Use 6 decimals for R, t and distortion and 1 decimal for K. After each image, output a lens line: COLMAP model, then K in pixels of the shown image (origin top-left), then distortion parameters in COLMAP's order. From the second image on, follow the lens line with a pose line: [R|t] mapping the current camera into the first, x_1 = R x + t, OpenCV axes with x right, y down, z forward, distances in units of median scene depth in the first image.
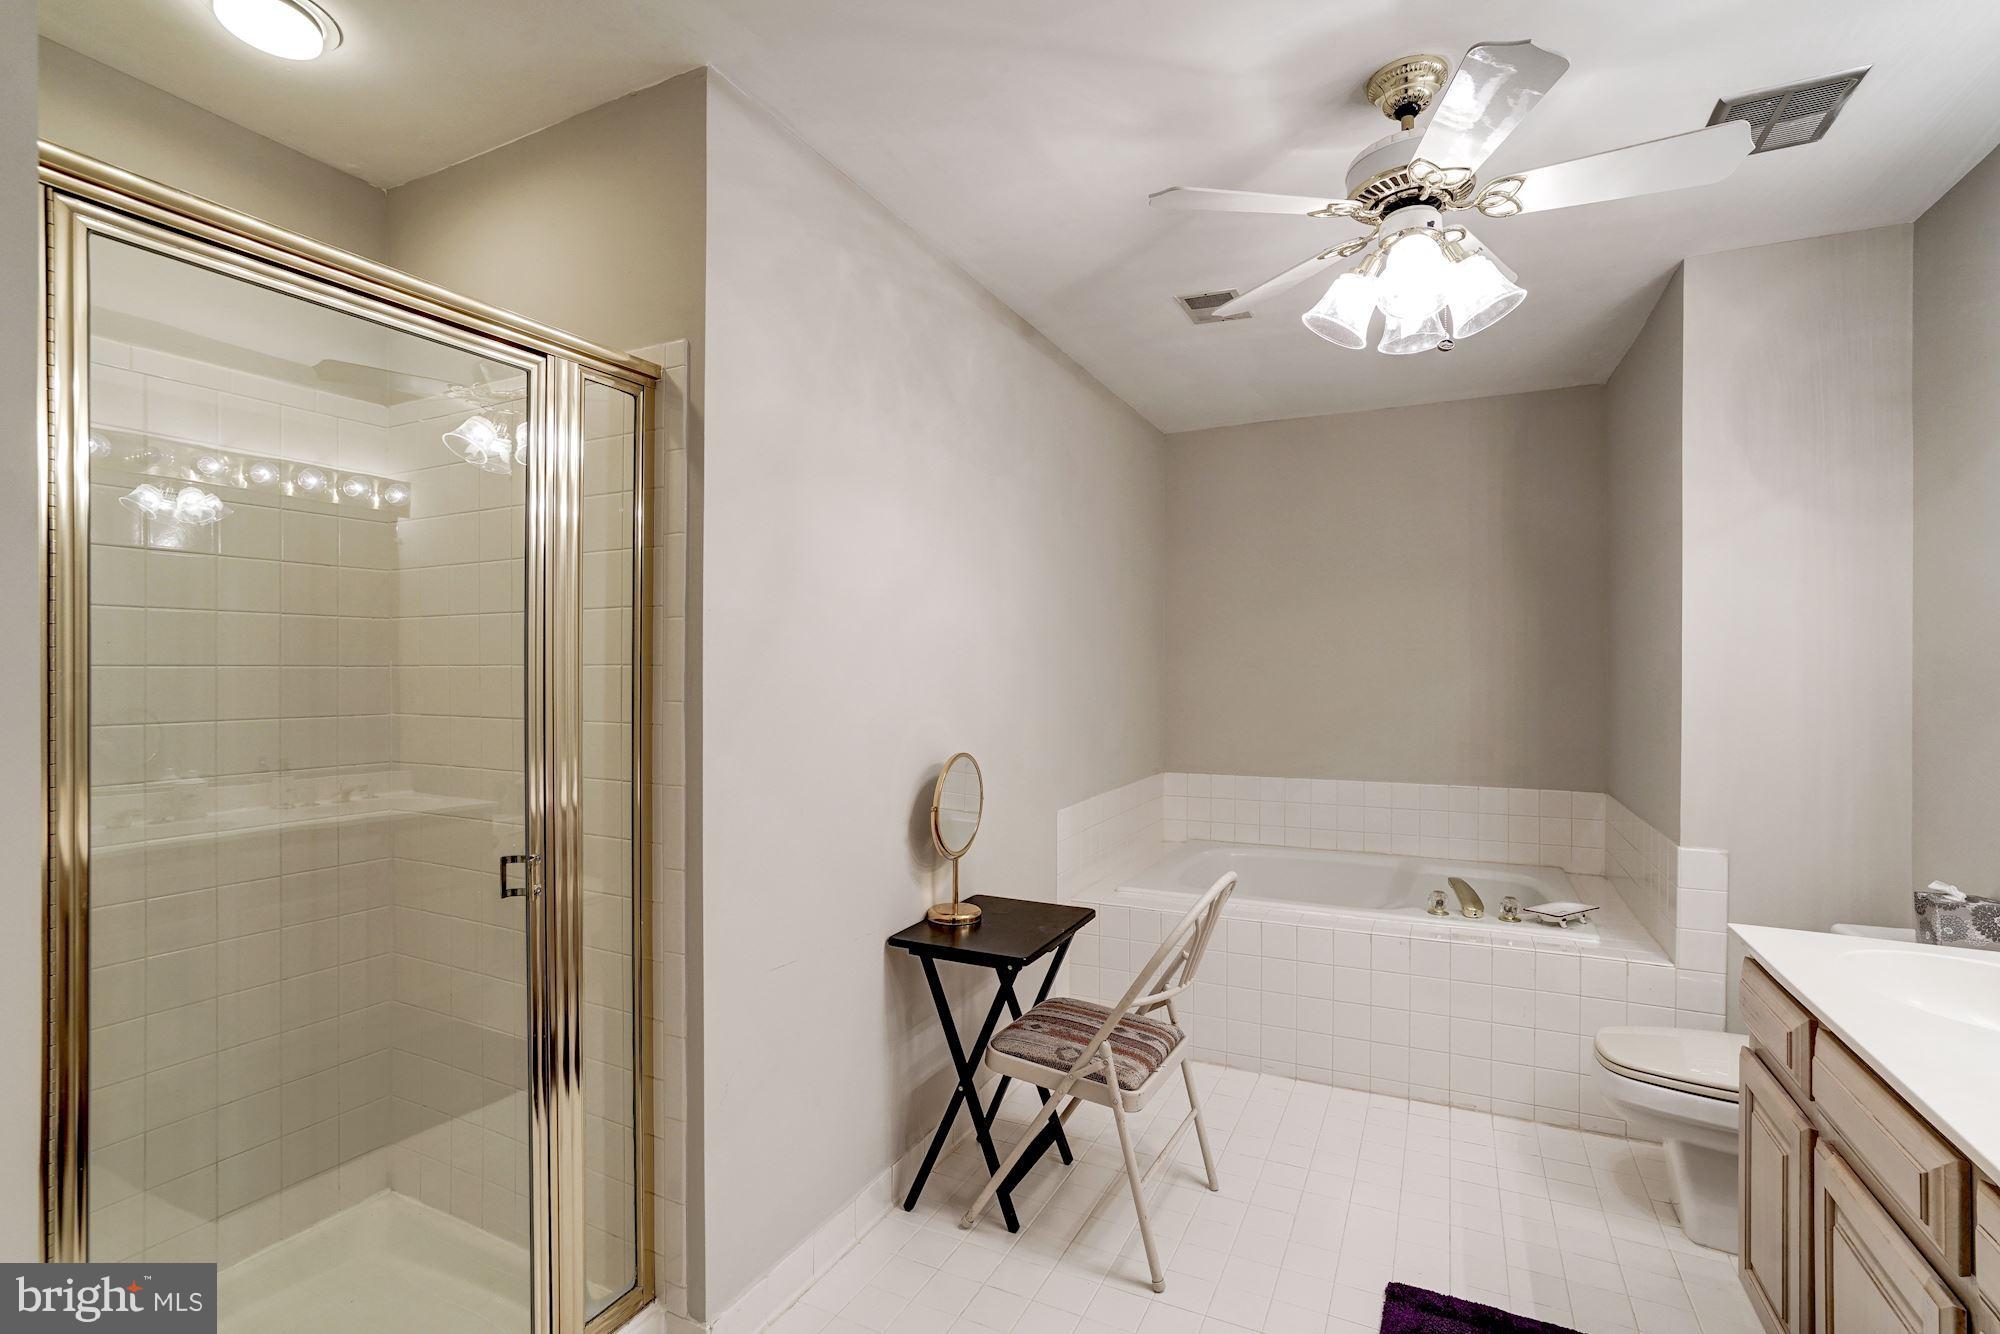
lens RADIAL K [[920.0, 0, 995.7], [0, 920.0, 665.4], [0, 0, 1]] dist [-0.018142, 0.001736]
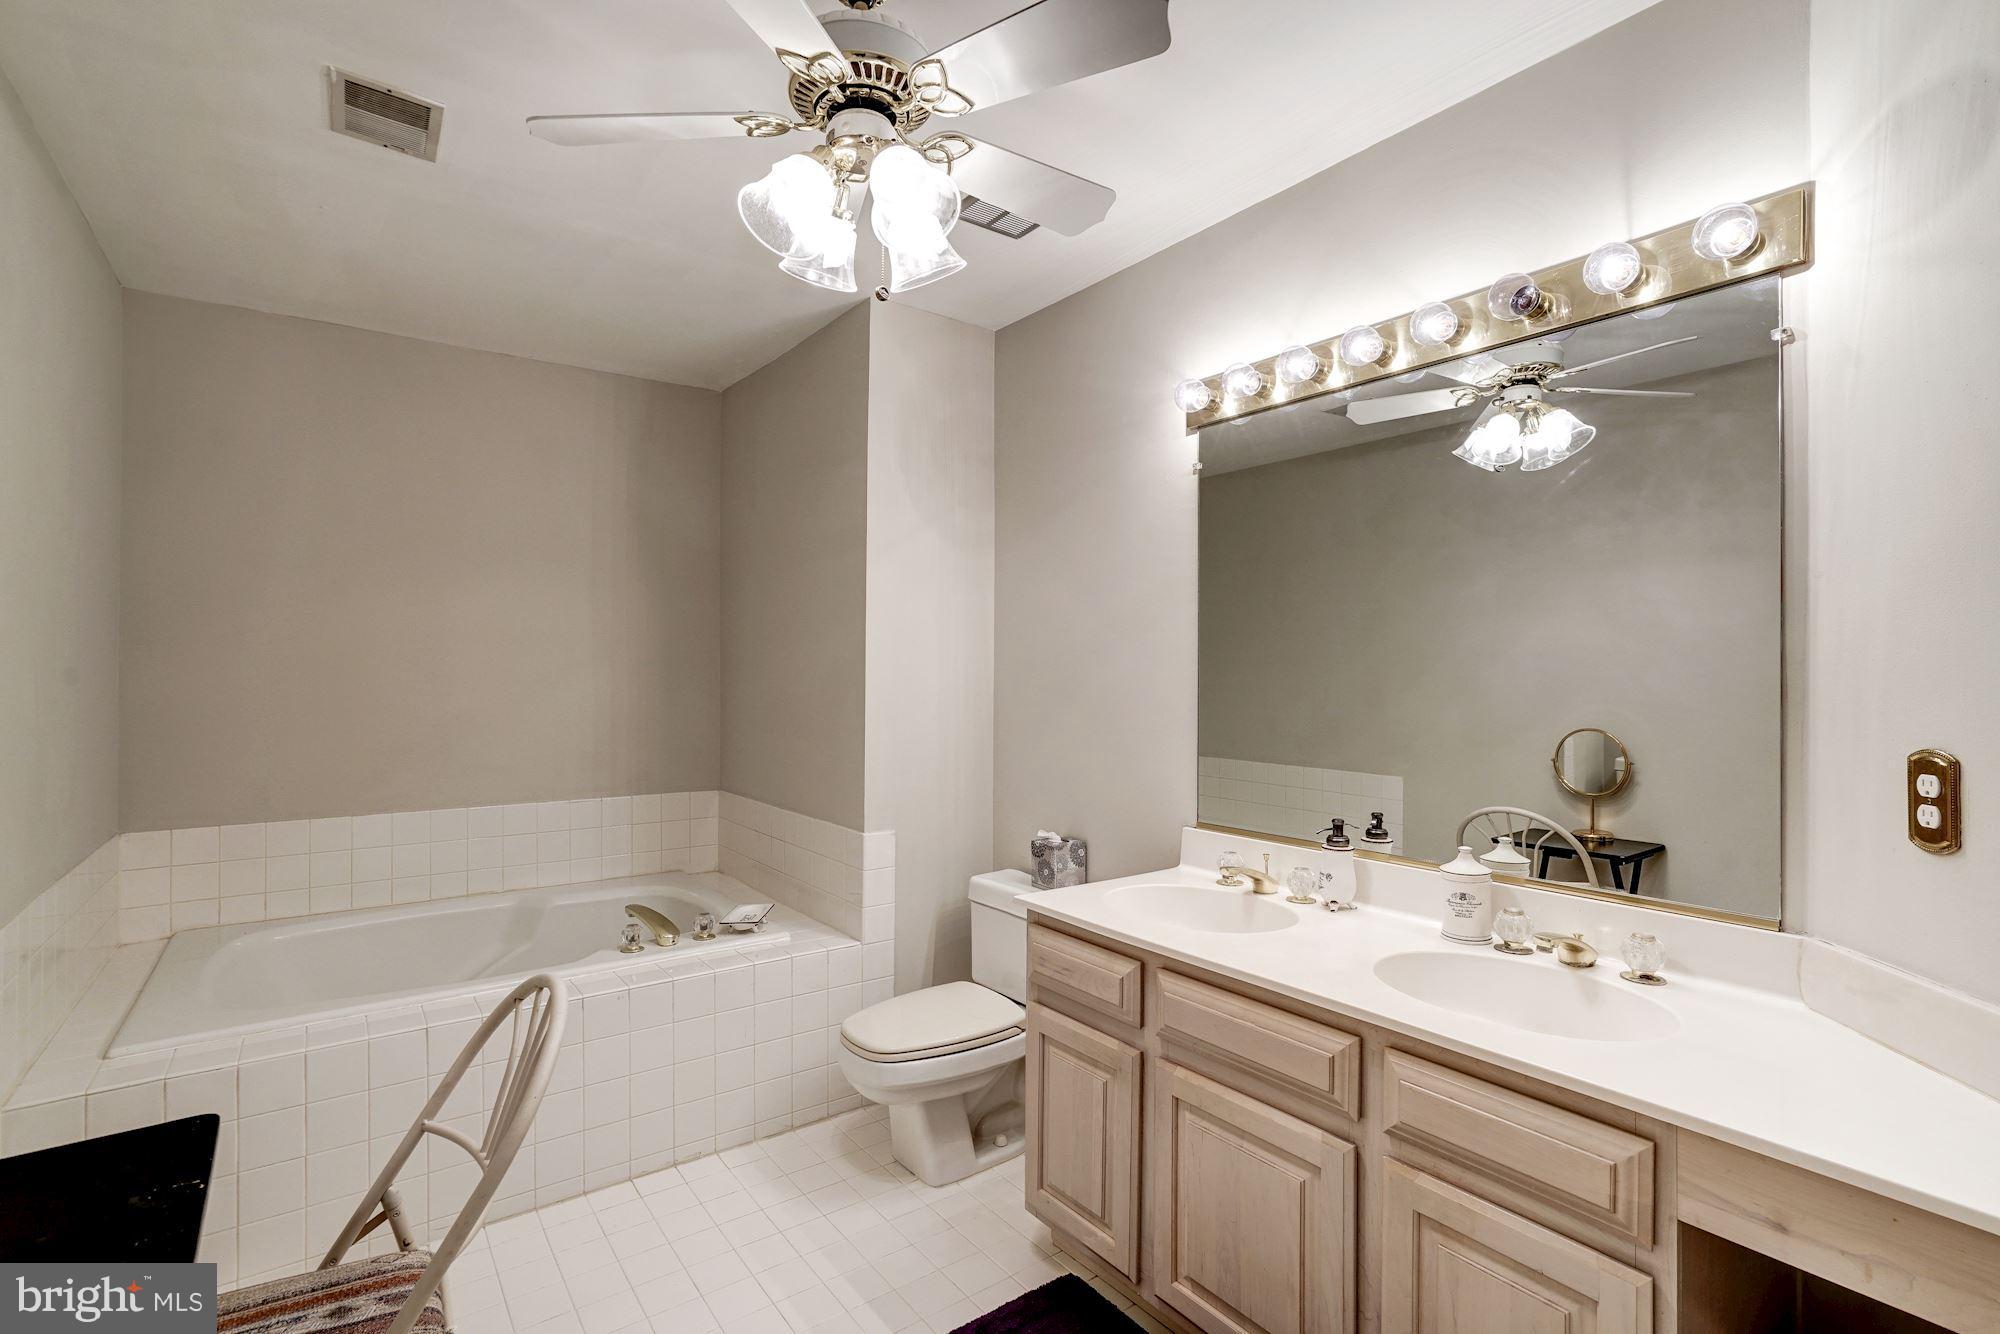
lens RADIAL K [[920.0, 0, 1000.9], [0, 920.0, 674.2], [0, 0, 1]] dist [-0.018142, 0.001736]
pose [[0.459198, -0.003258, 0.888328, -0.137440], [-0.006774, 0.999951, 0.007169, -0.000744], [-0.888308, -0.009310, 0.459154, 0.310183]]
